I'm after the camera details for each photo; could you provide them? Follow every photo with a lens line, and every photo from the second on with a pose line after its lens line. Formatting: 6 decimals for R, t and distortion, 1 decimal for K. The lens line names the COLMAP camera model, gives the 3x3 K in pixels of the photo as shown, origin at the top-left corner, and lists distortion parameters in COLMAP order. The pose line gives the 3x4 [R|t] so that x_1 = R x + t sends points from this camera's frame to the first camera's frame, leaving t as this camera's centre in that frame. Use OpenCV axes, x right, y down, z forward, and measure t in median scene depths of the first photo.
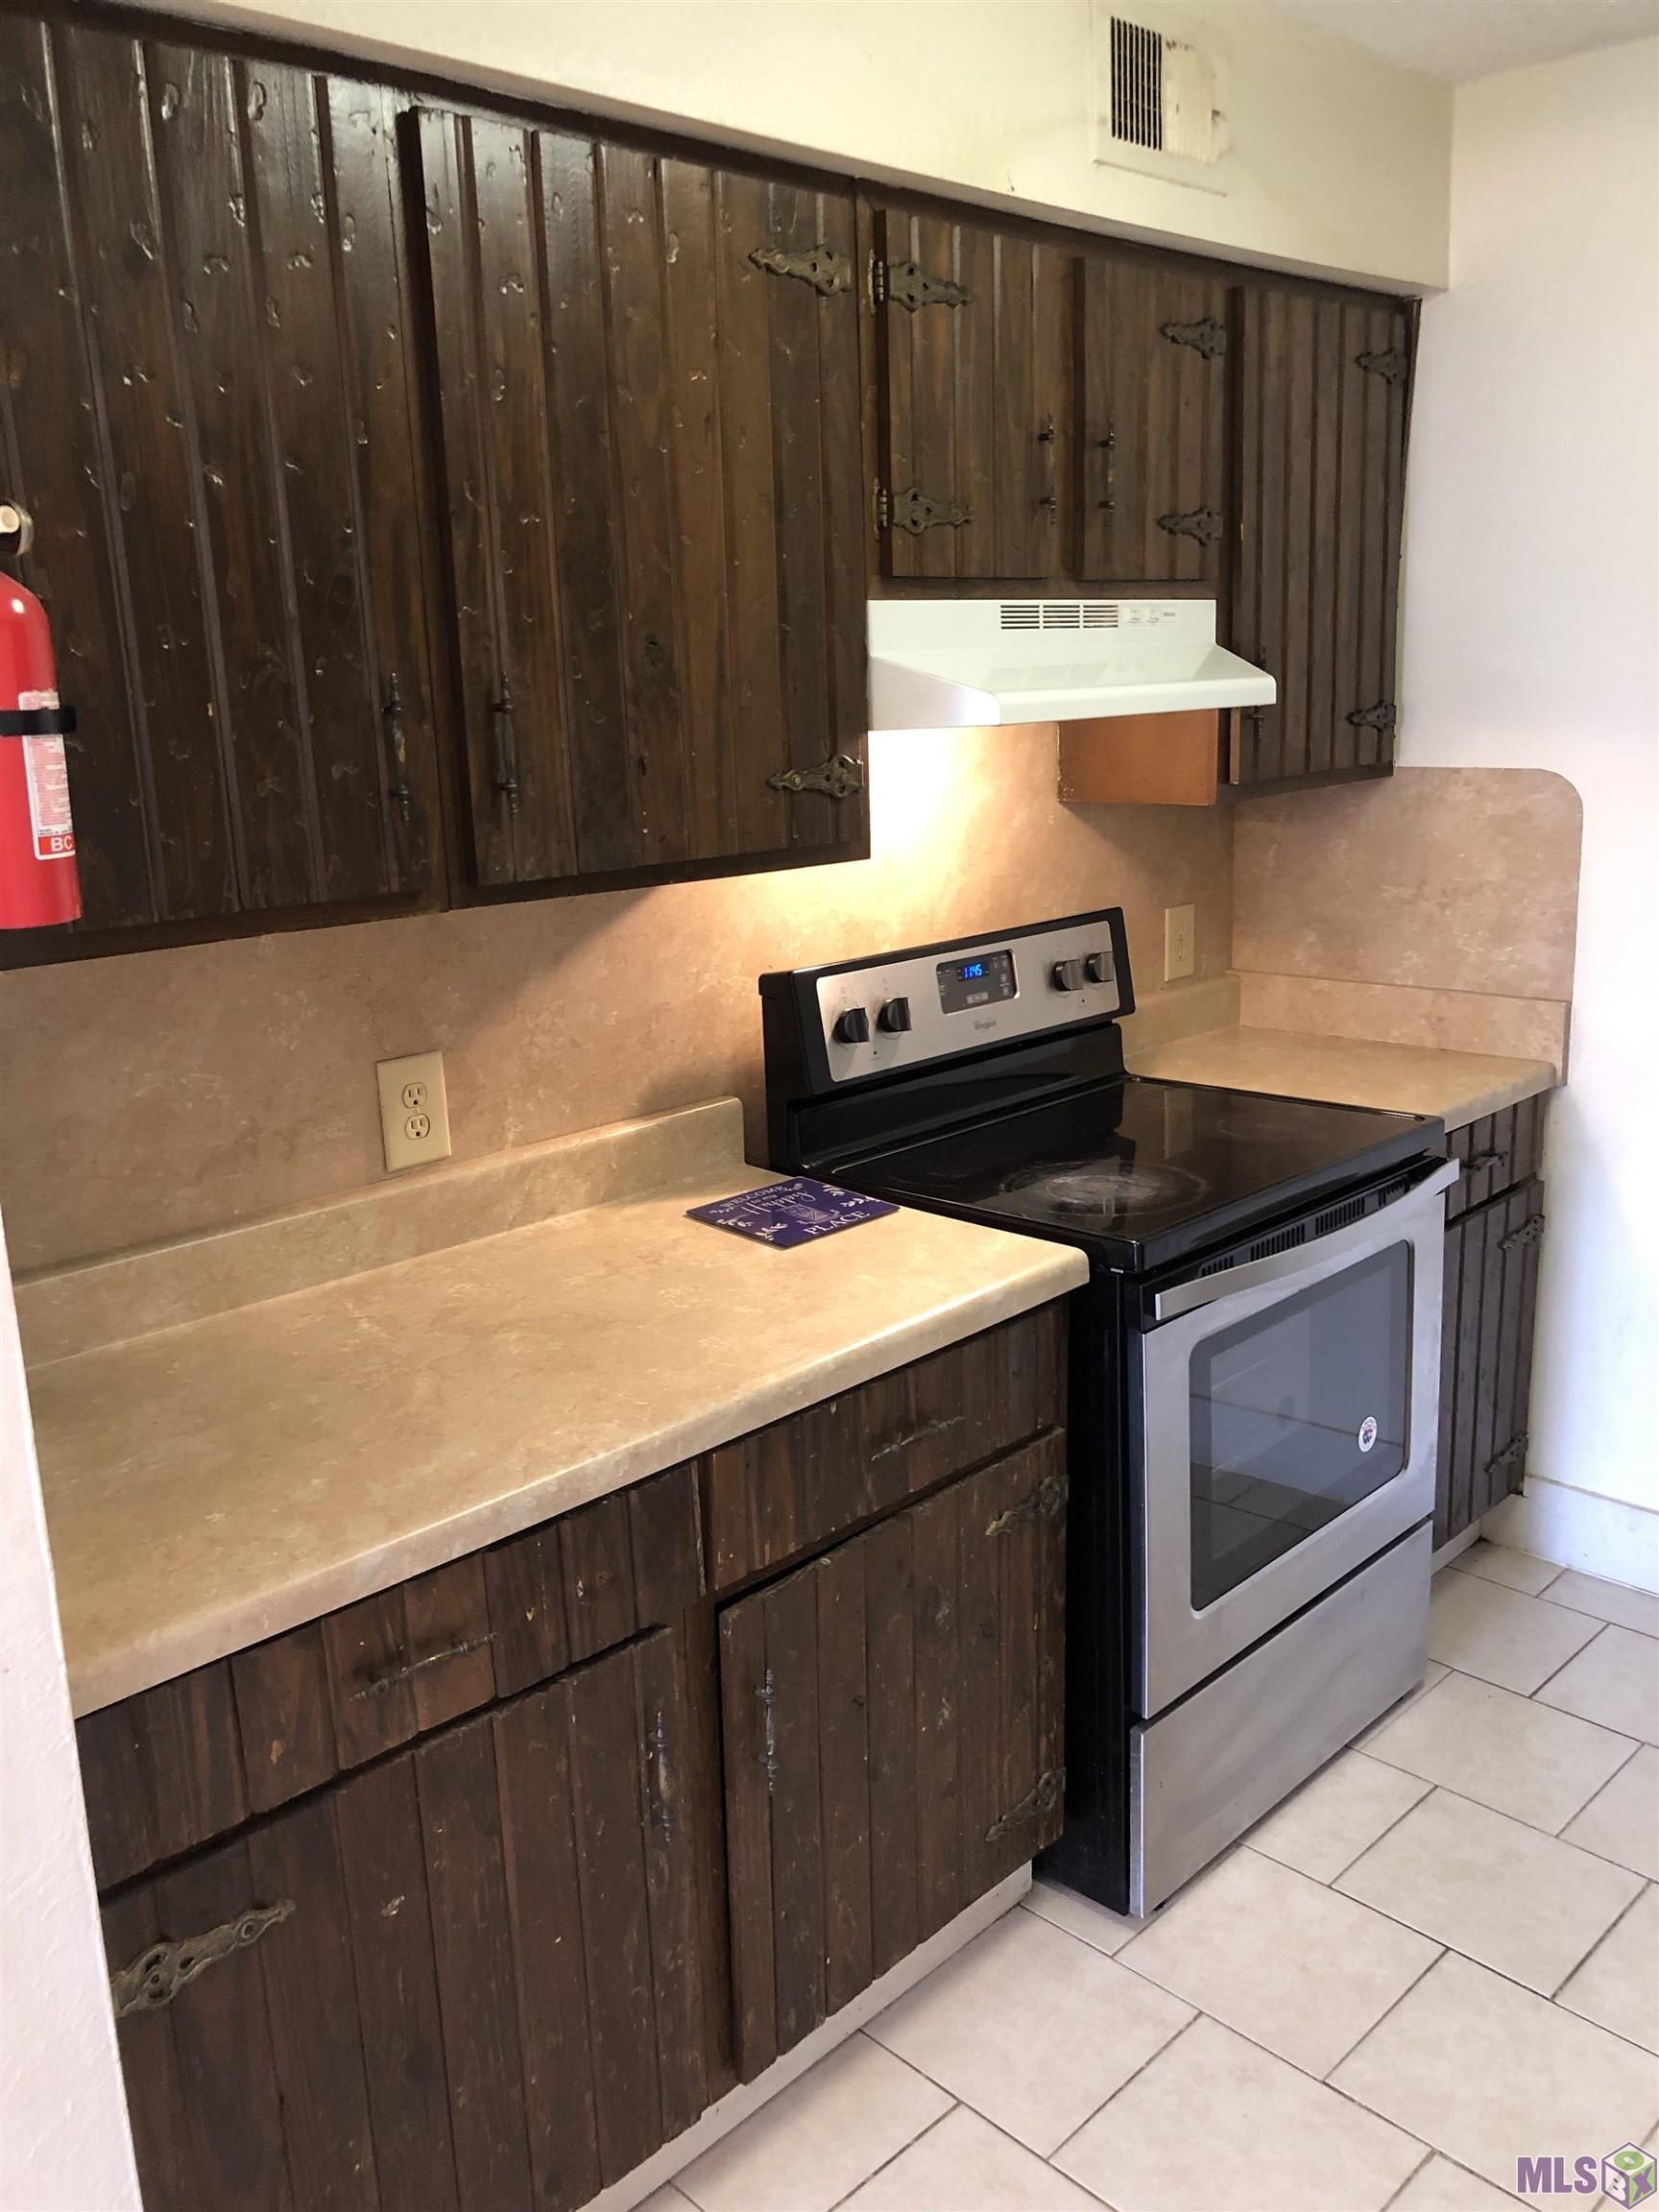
lens RADIAL K [[1821.5, 0, 829.5], [0, 1821.5, 1106.0], [0, 0, 1]] dist [0.008490, 0.002148]
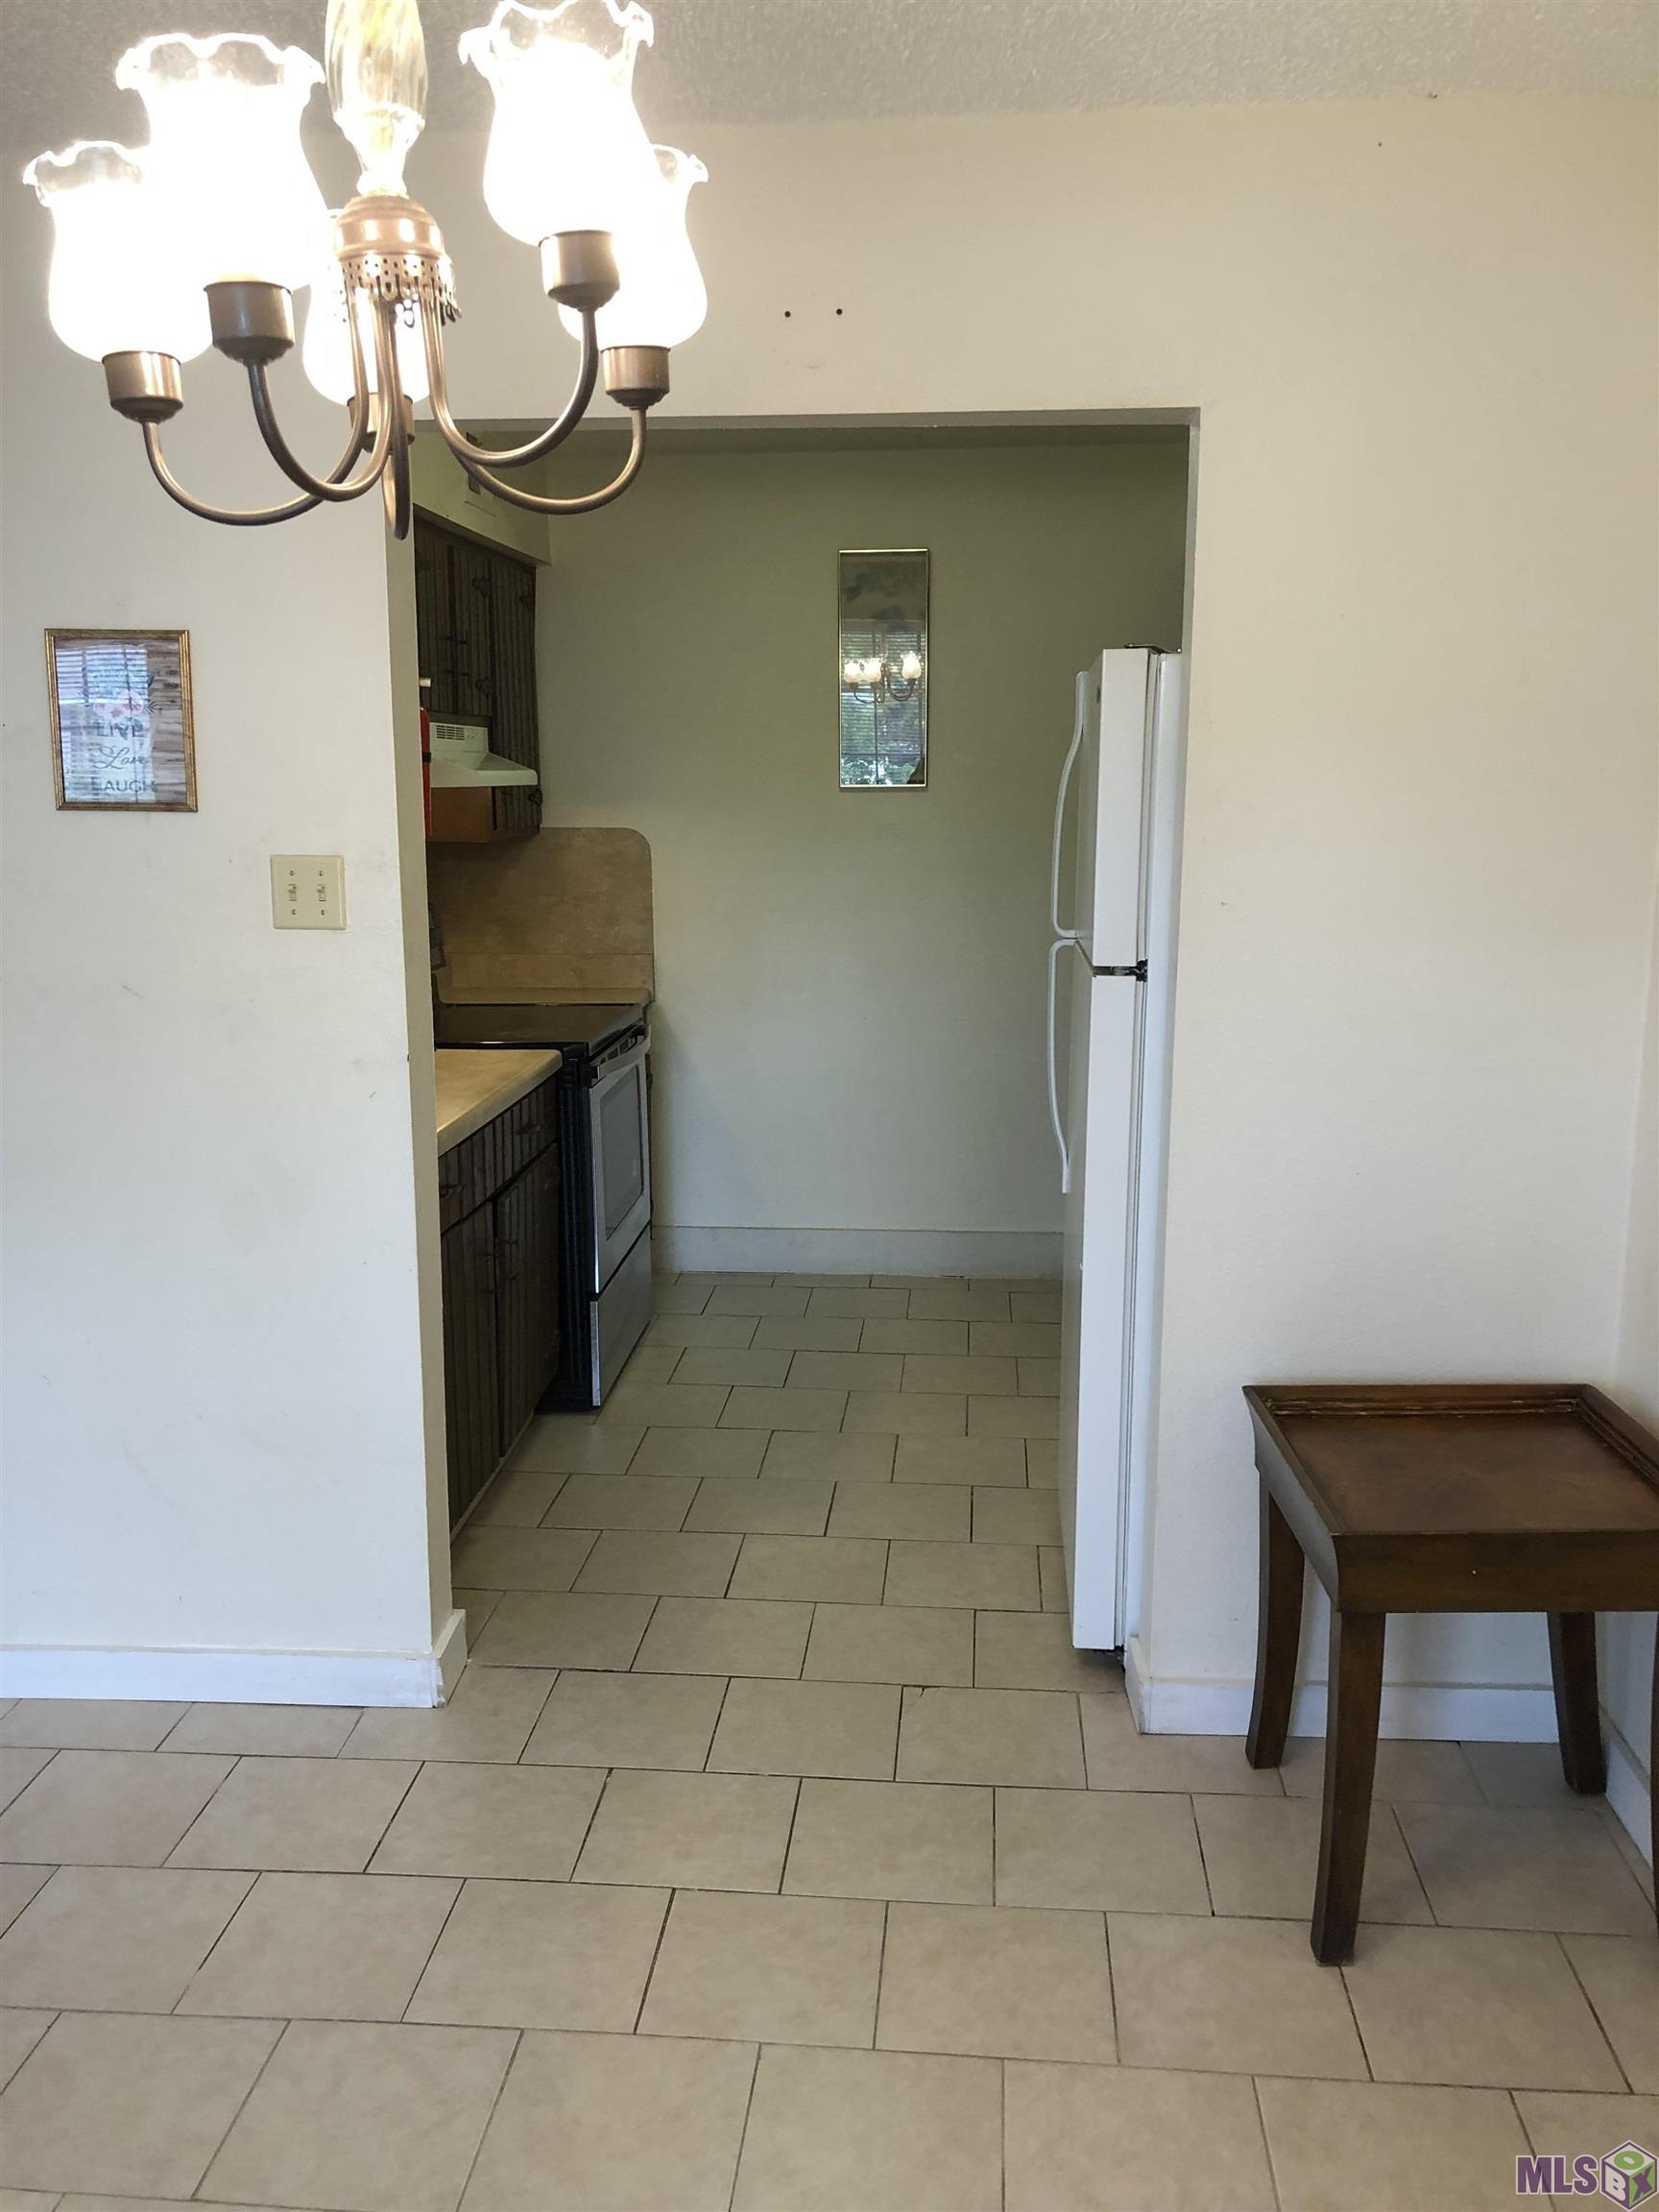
lens RADIAL K [[1735.4, 0, 829.5], [0, 1735.4, 1106.0], [0, 0, 1]] dist [0.000591, -0.002321]
pose [[0.765382, -0.085309, 0.637897, -0.587678], [0.121624, 0.992489, -0.013200, 0.139493], [-0.631980, 0.087687, 0.770008, -0.443829]]
